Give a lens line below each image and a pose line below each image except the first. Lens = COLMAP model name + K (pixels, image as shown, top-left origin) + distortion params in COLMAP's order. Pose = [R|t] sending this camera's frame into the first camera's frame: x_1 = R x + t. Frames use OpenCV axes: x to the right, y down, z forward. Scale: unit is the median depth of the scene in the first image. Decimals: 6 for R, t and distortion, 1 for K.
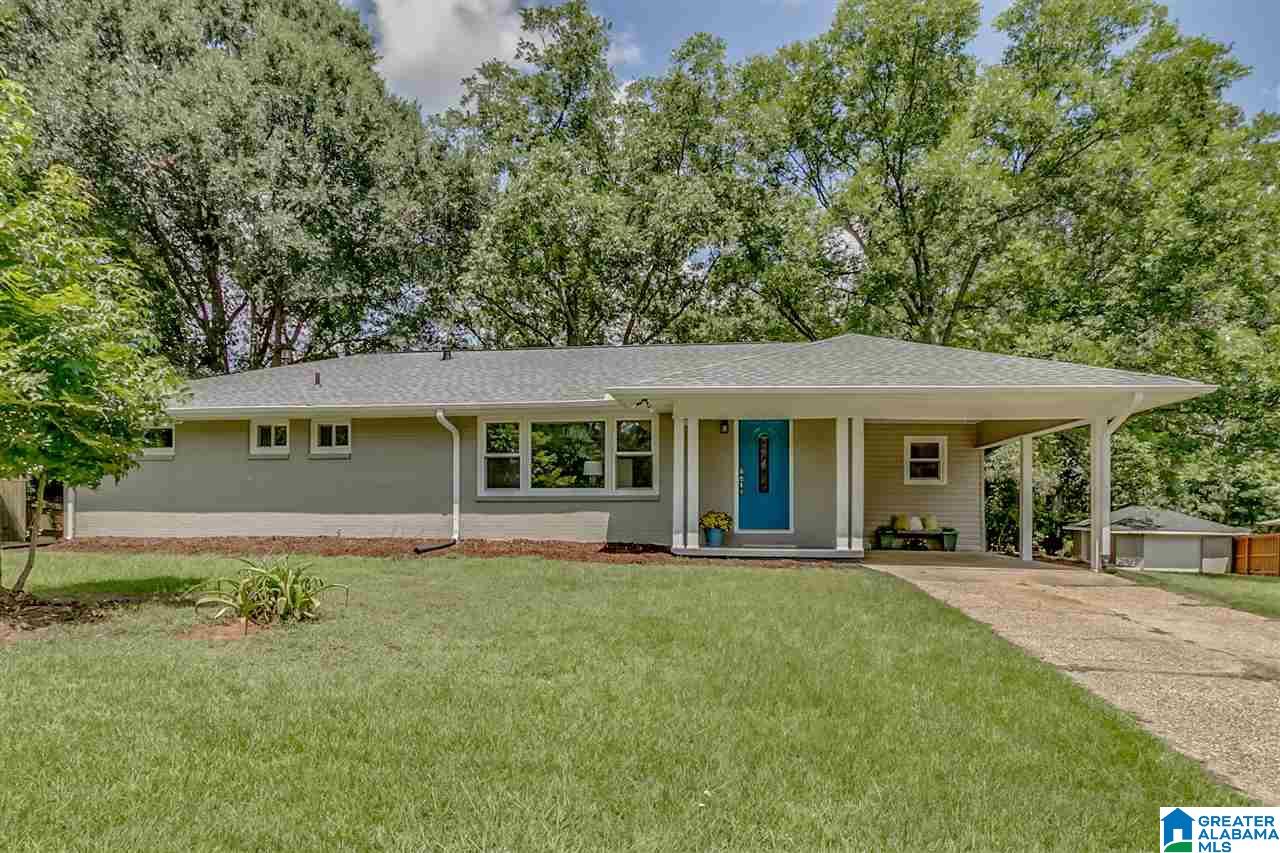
lens RADIAL K [[685.4, 0, 645.4], [0, 685.4, 497.7], [0, 0, 1]] dist [-0.003473, -0.000539]
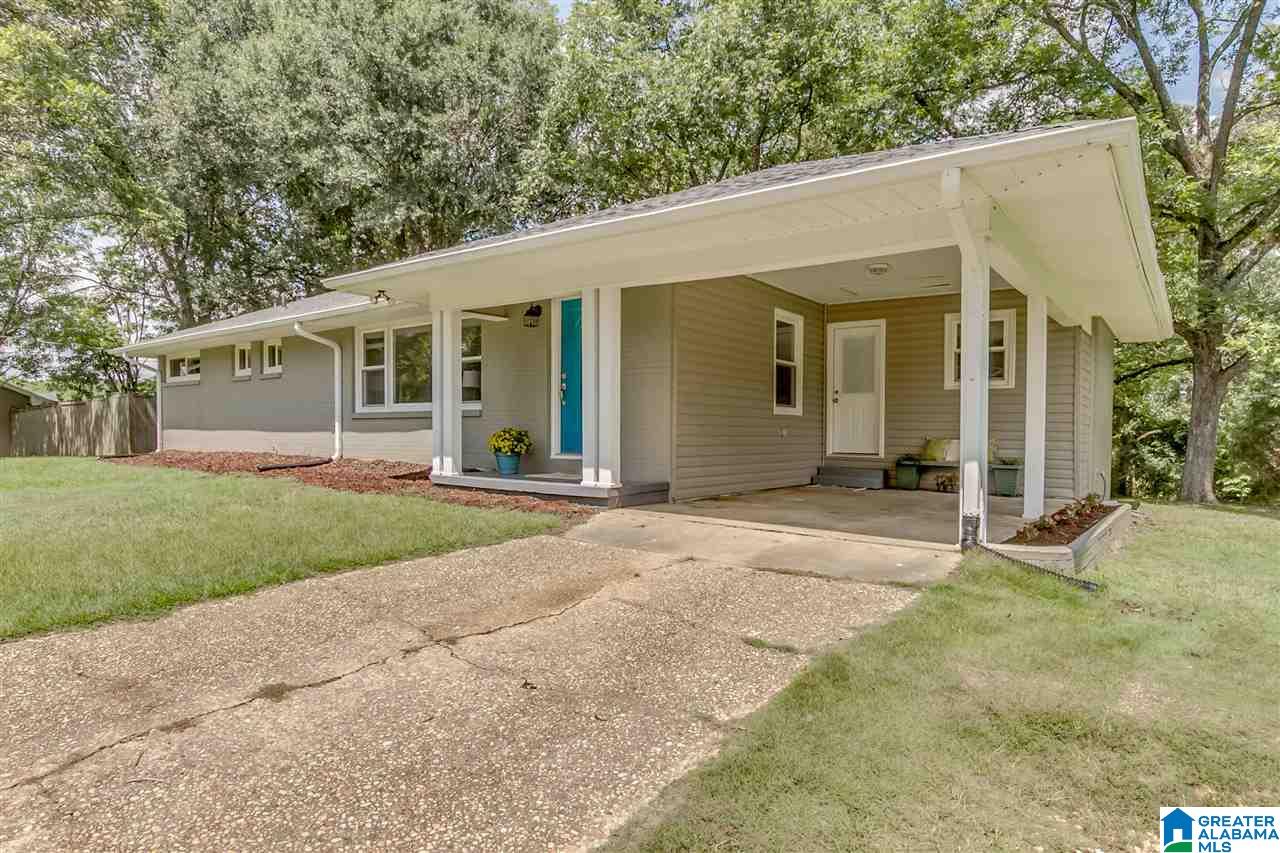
lens RADIAL K [[715.3, 0, 640.0], [0, 715.3, 426.5], [0, 0, 1]] dist [-0.001534, -0.000132]
pose [[0.884105, -0.000767, -0.467288, 0.542937], [0.002822, 0.999989, 0.003699, 0.013398], [0.467280, -0.004589, 0.884098, 0.327576]]
